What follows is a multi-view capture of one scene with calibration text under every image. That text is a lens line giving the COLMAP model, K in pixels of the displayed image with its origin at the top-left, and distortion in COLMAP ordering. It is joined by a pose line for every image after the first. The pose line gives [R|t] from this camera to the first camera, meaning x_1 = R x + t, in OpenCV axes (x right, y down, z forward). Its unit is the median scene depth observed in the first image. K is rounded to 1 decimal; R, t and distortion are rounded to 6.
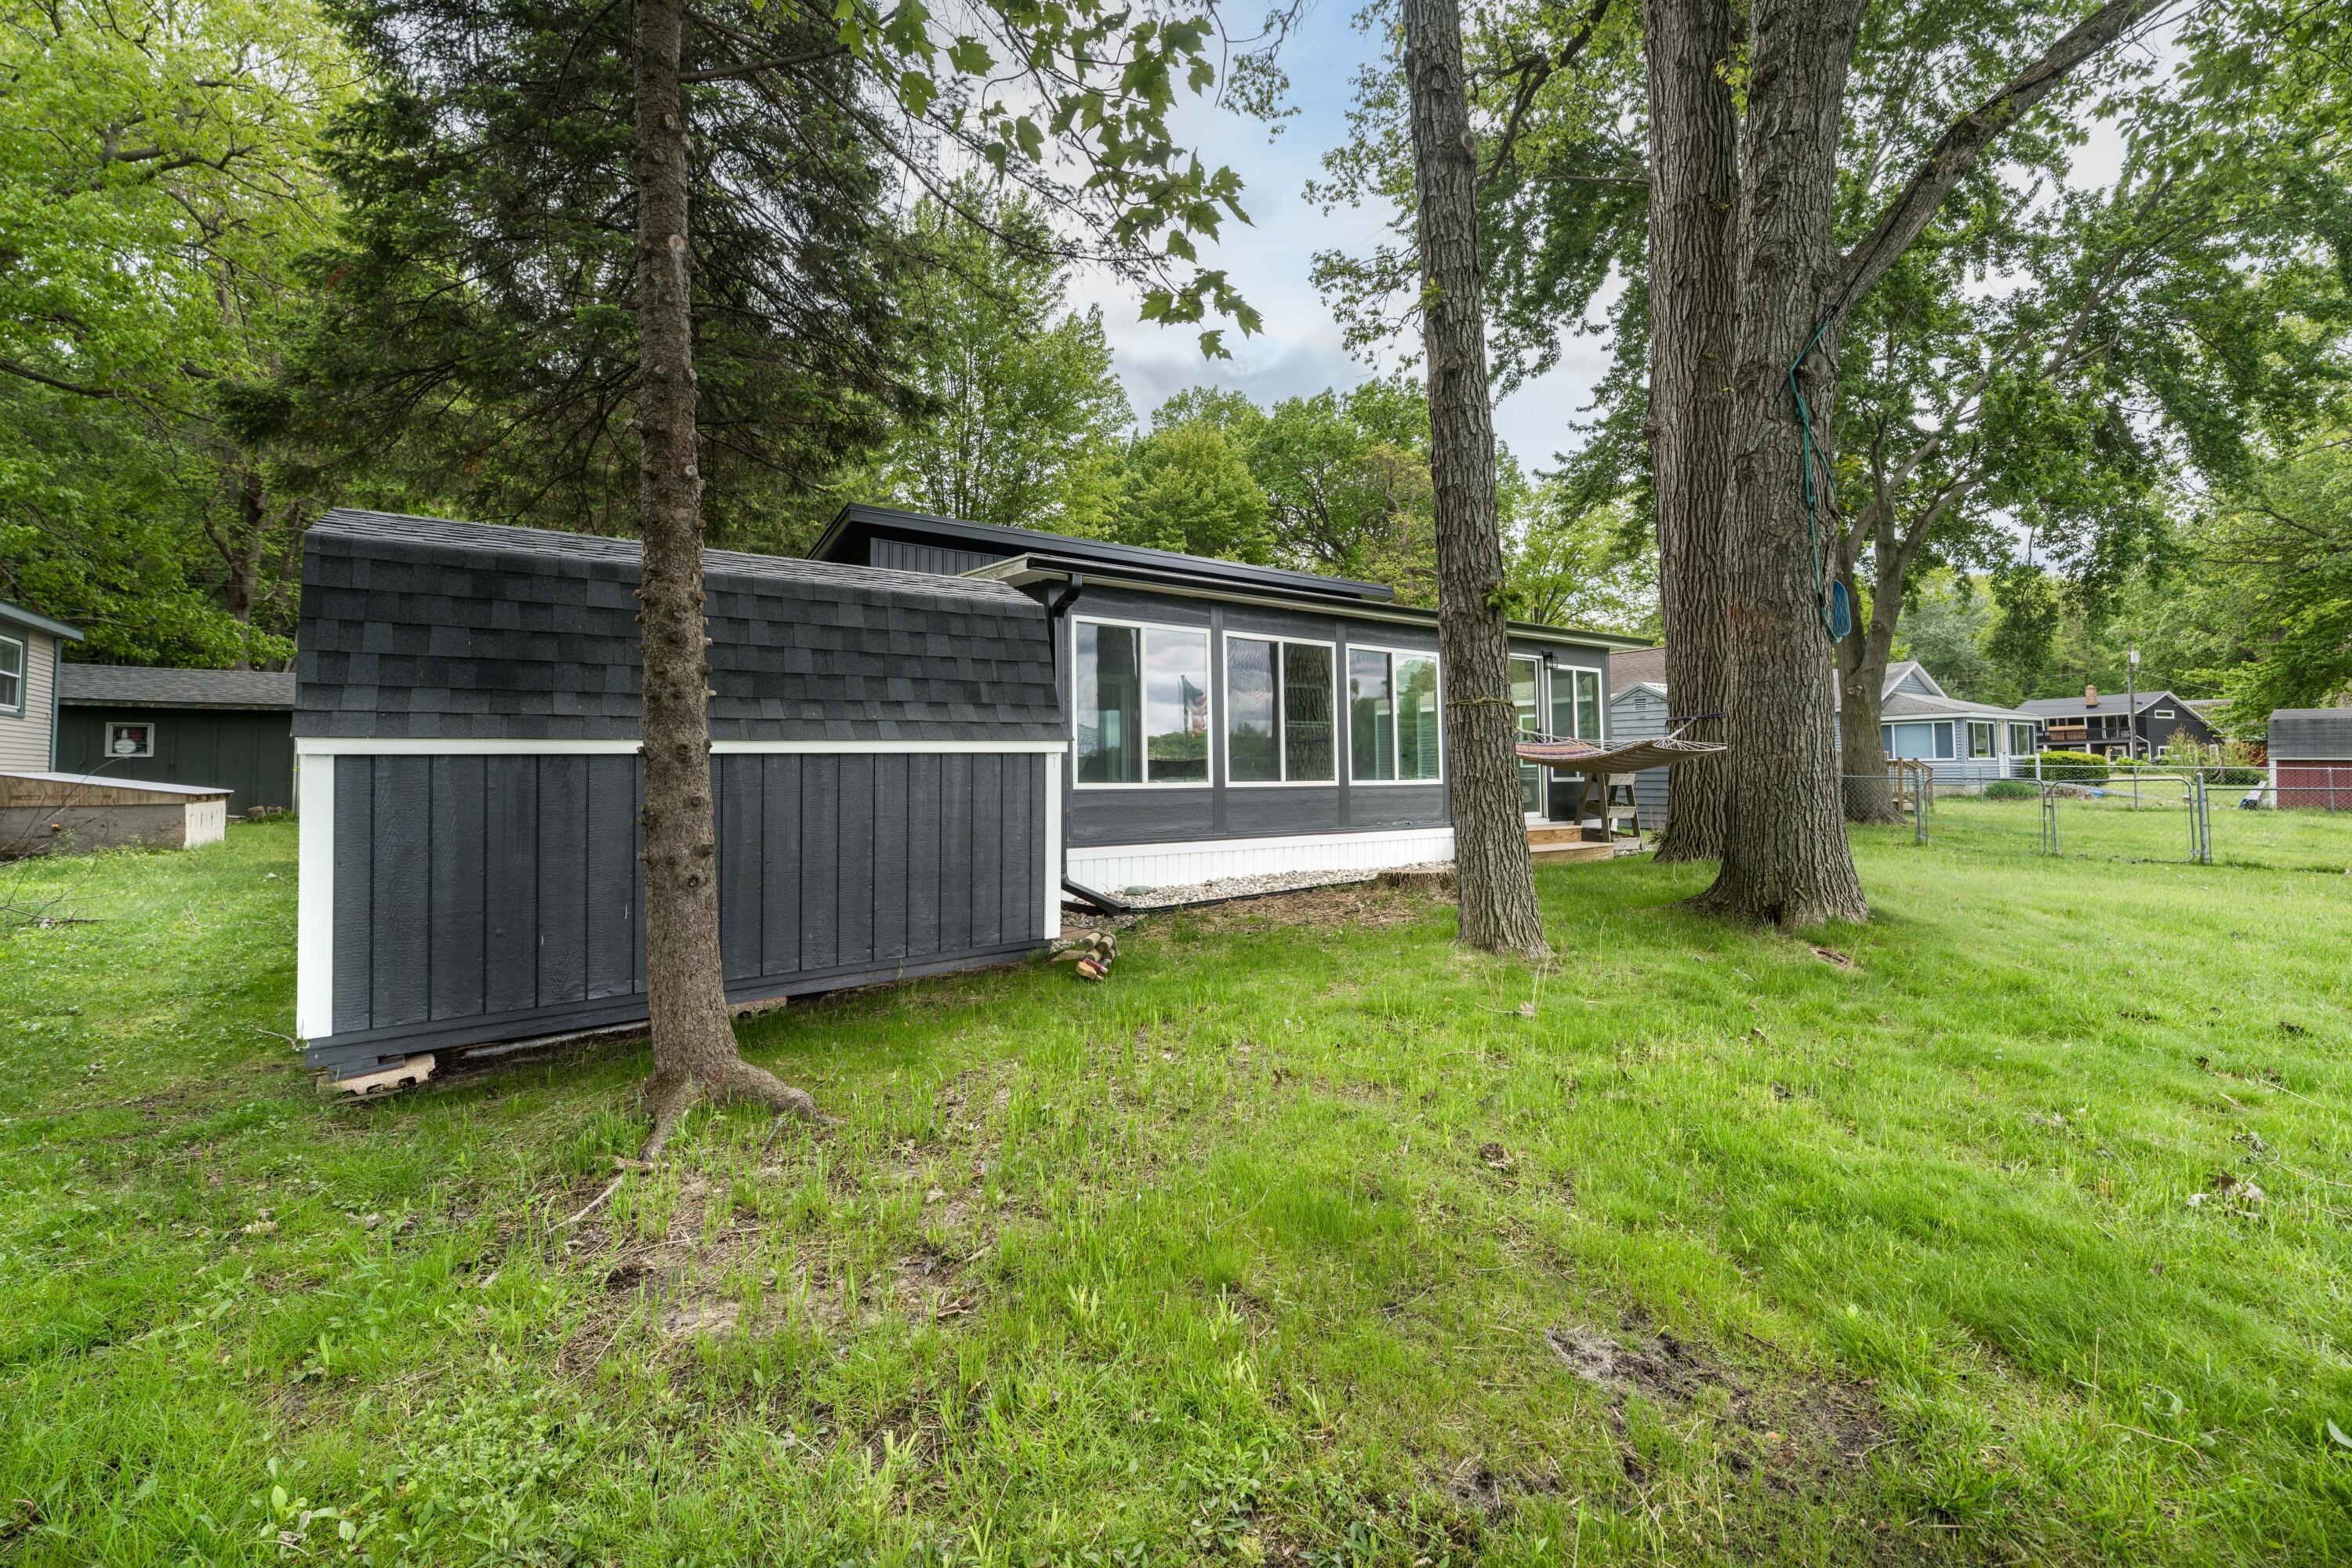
lens RADIAL K [[953.3, 0, 1169.7], [0, 953.3, 778.4], [0, 0, 1]] dist [-0.002184, 0.000369]
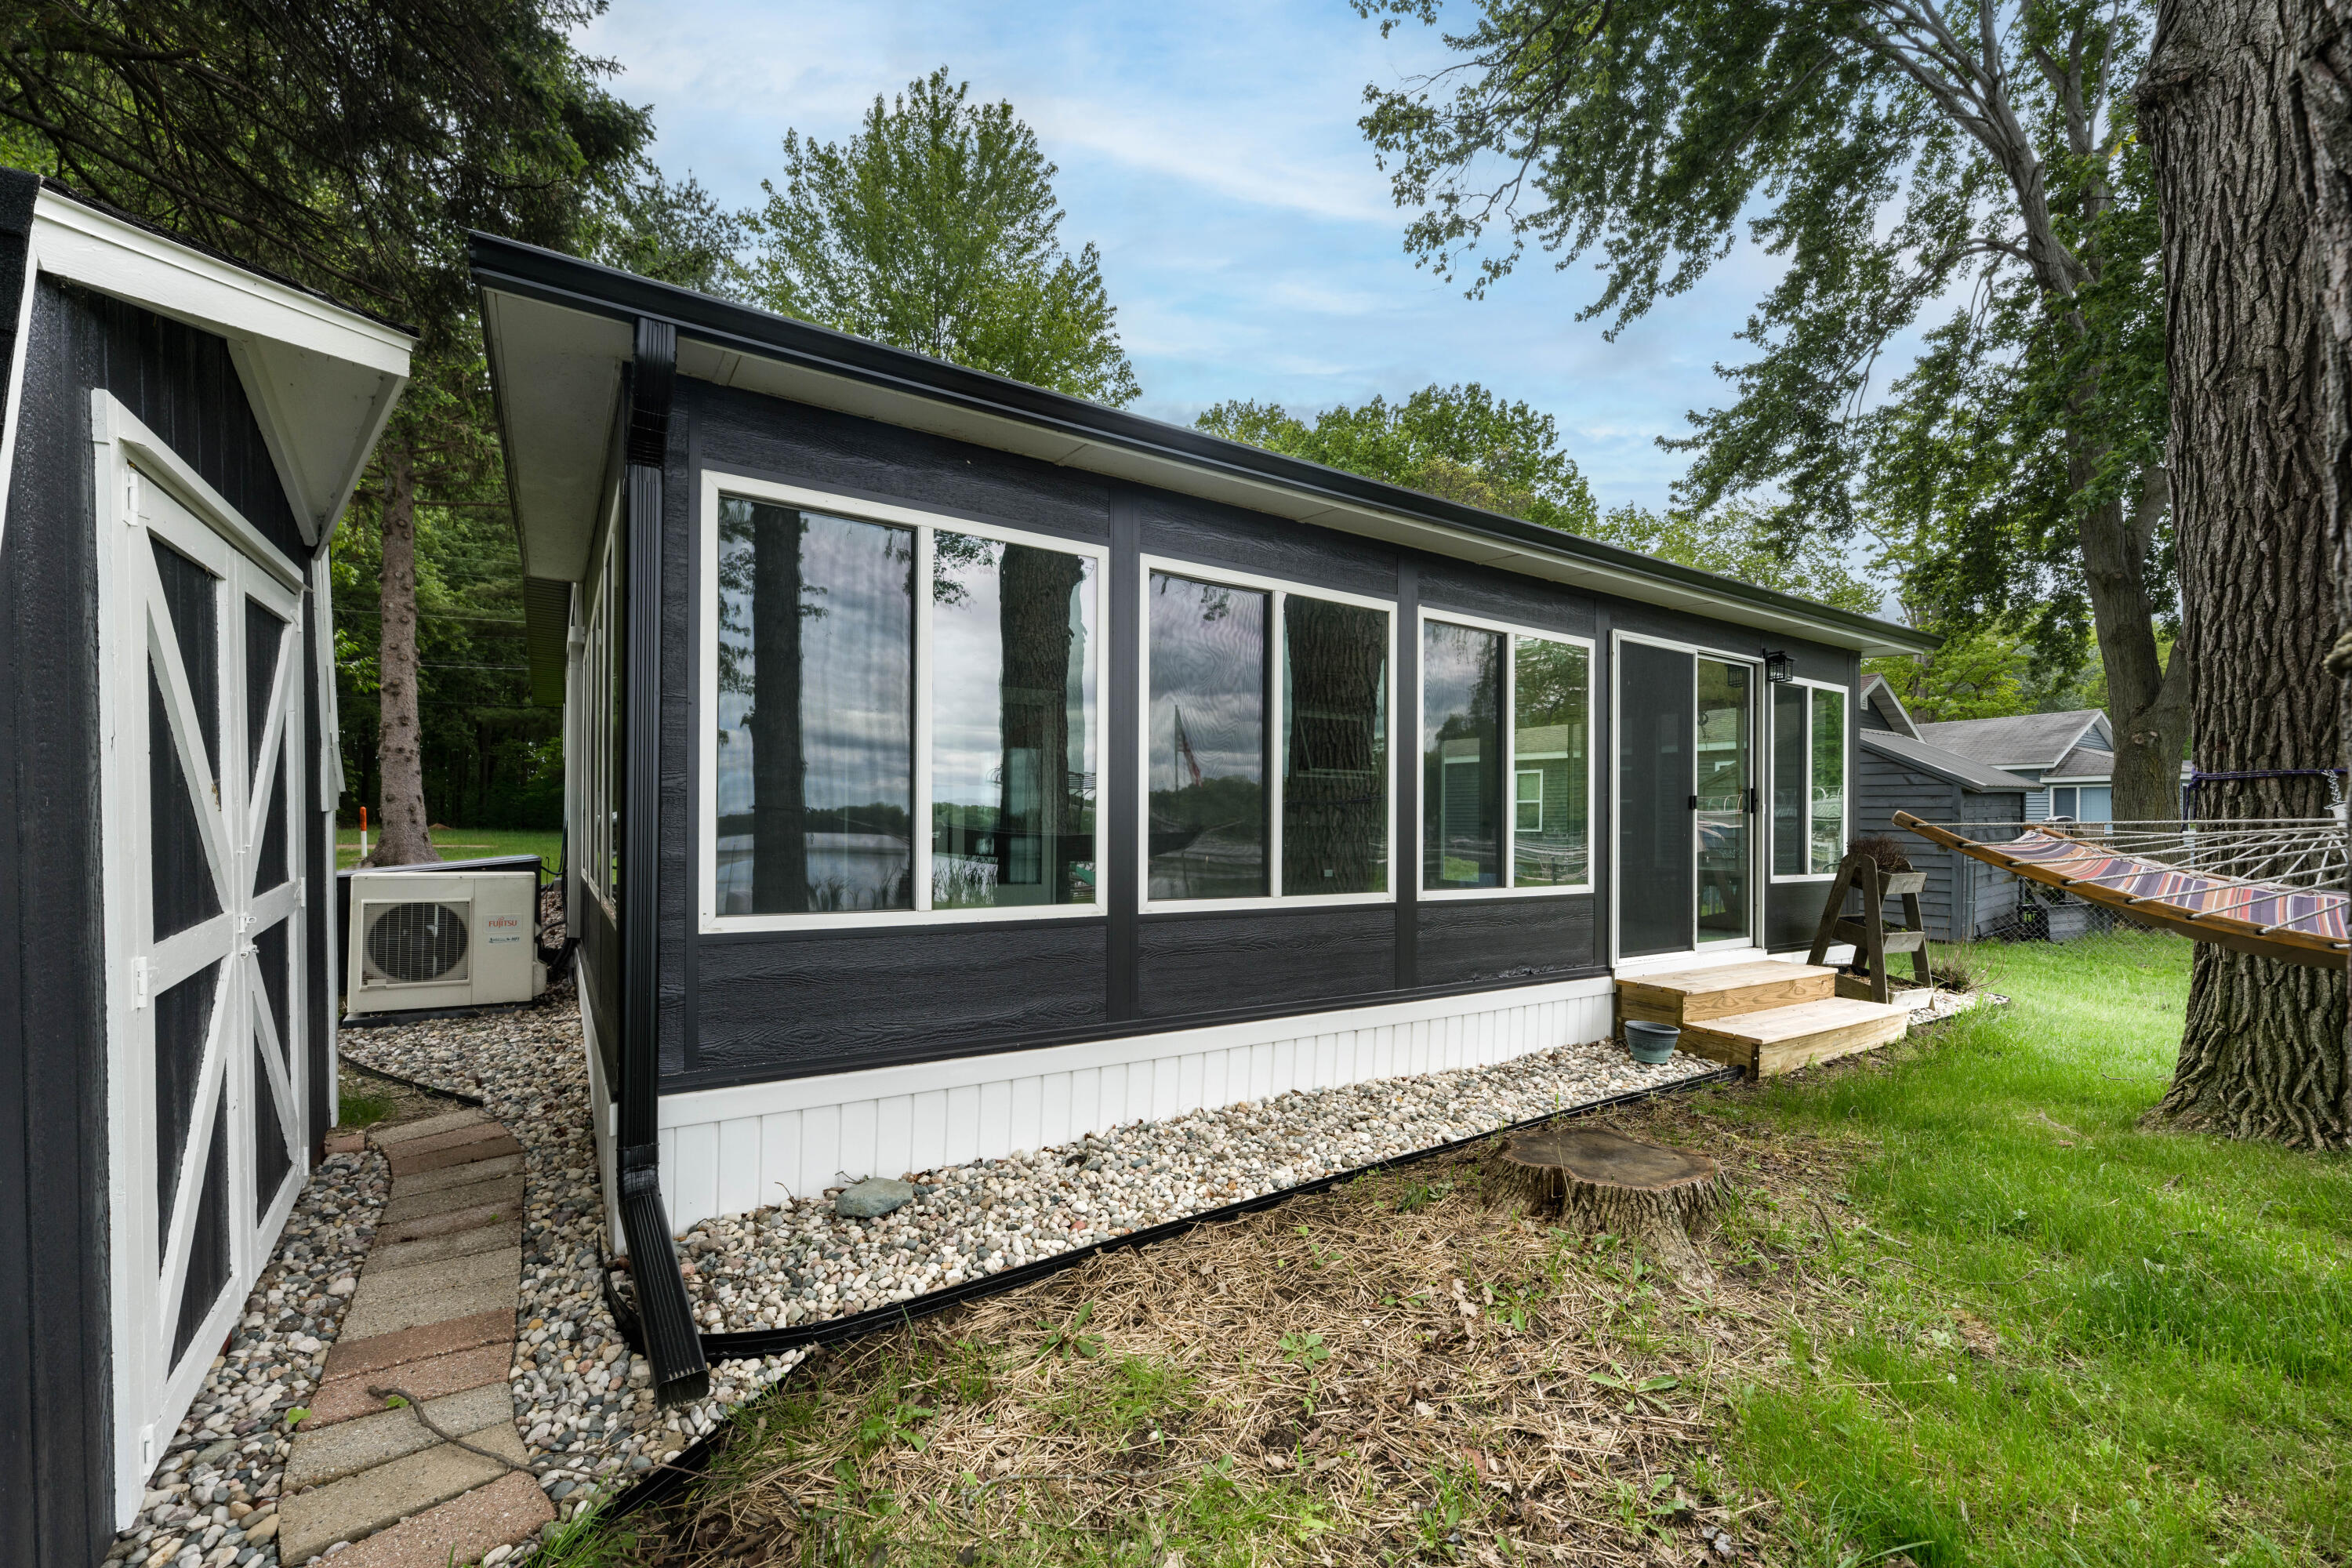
lens RADIAL K [[953.3, 0, 1181.3], [0, 953.3, 829.7], [0, 0, 1]] dist [-0.002184, 0.000369]
pose [[0.999376, 0.021789, -0.027789, 0.043313], [-0.021611, 0.999744, 0.006690, -0.015800], [0.027927, -0.006085, 0.999591, 0.274336]]
